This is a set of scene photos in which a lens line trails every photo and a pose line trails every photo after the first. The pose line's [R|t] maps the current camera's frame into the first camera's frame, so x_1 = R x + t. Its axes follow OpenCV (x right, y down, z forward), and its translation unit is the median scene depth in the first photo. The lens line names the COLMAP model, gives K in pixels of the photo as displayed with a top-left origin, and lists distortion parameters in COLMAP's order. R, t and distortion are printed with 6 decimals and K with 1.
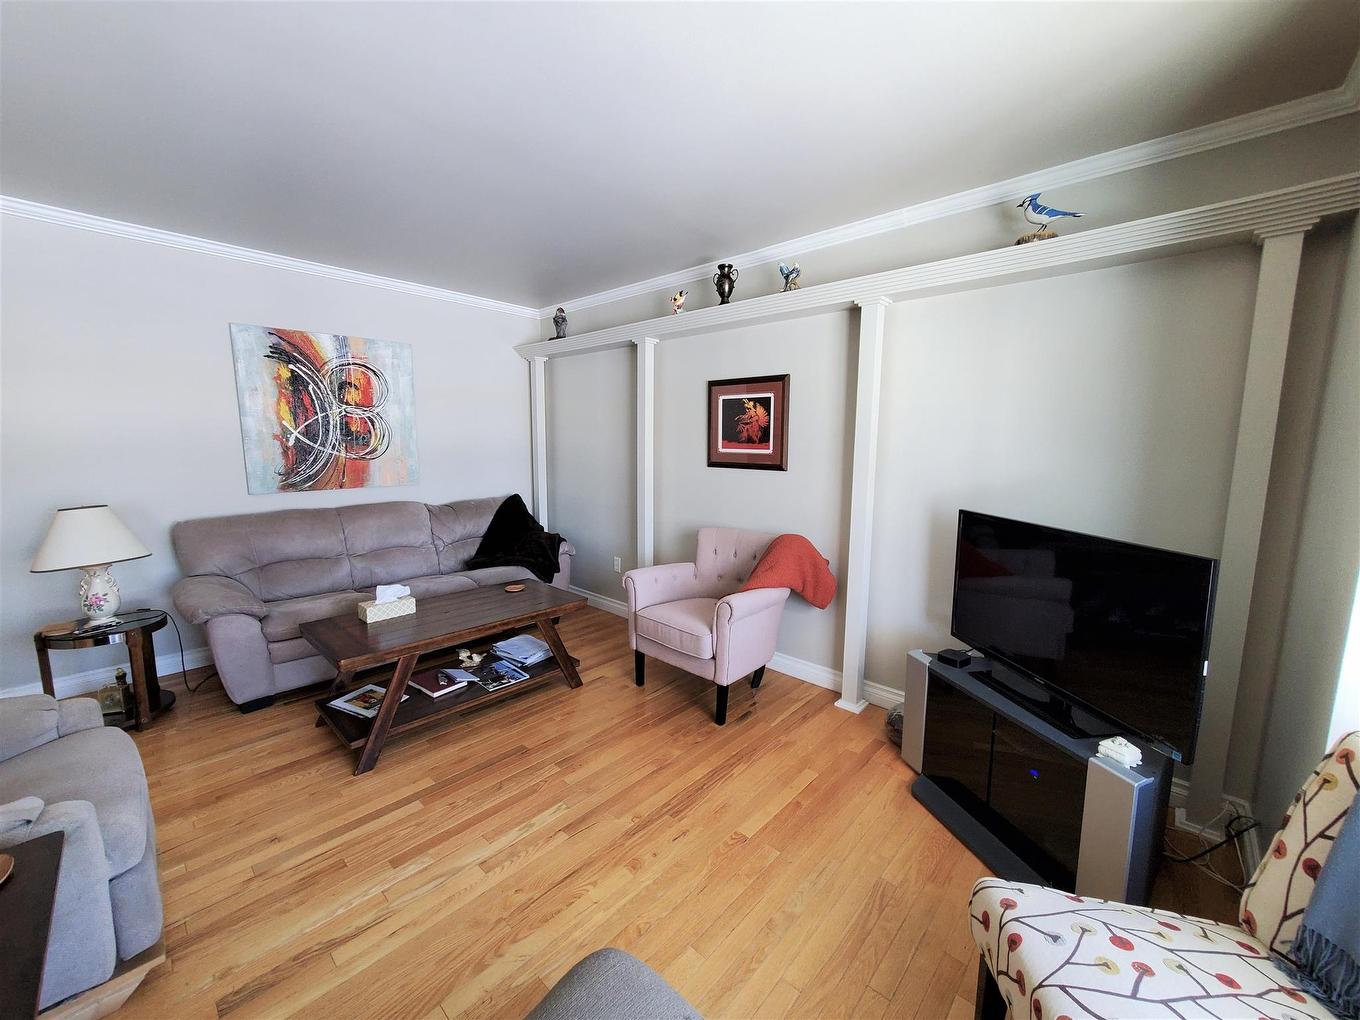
lens RADIAL K [[538.4, 0, 679.0], [0, 538.4, 505.3], [0, 0, 1]] dist [0.002822, 0.000184]
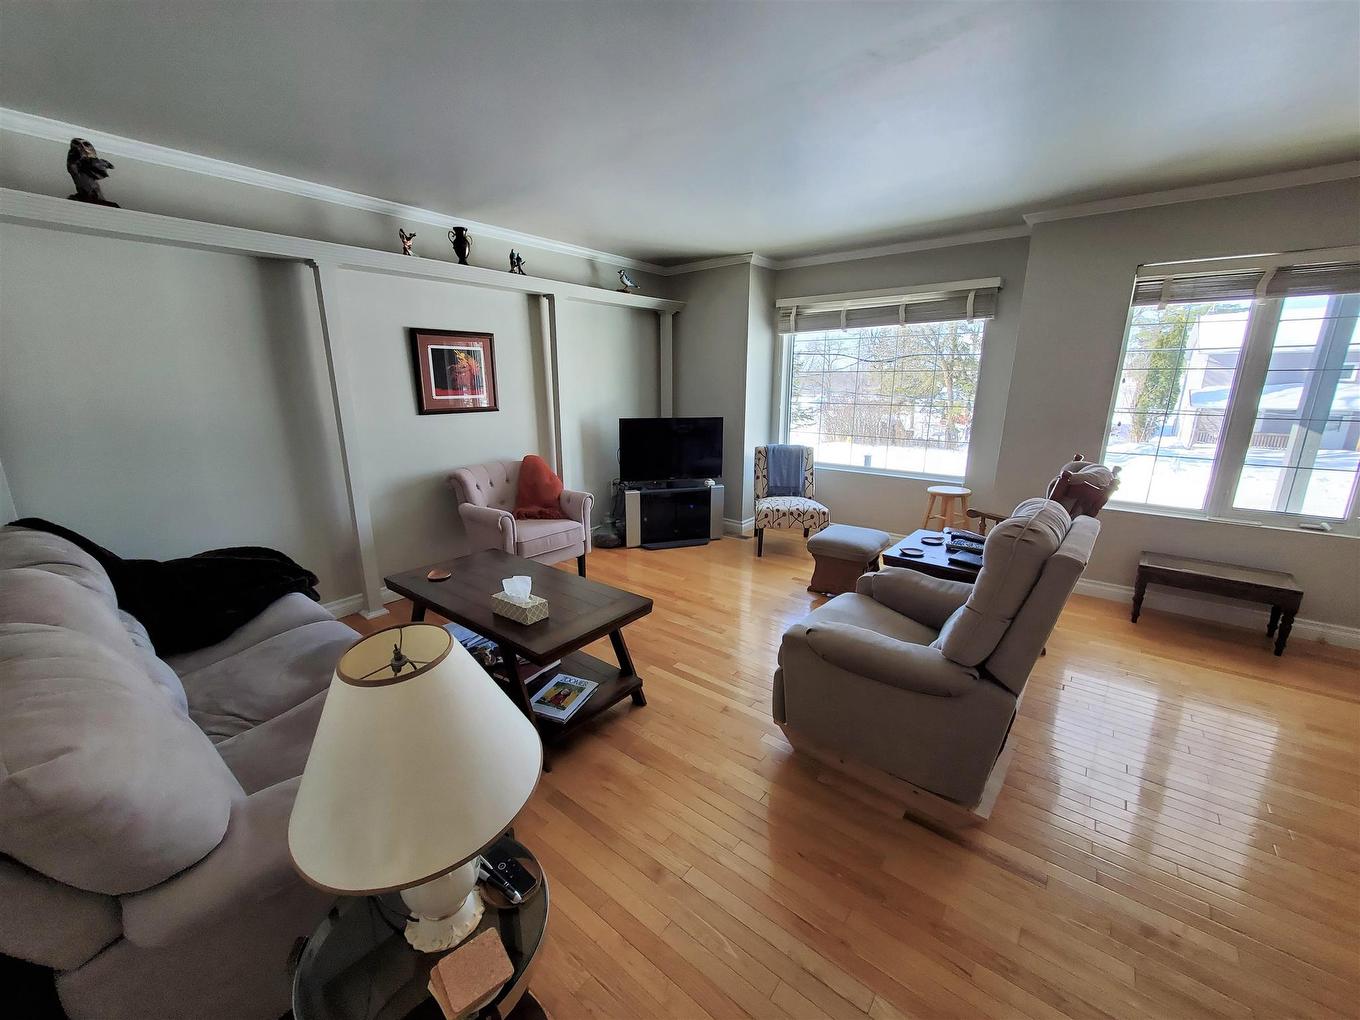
lens RADIAL K [[538.4, 0, 675.5], [0, 538.4, 509.6], [0, 0, 1]] dist [0.002822, 0.000184]
pose [[-0.075815, -0.243285, 0.966987, -1.105140], [0.126245, 0.959632, 0.251332, -0.105265], [-0.989098, 0.141132, -0.042041, 0.654358]]
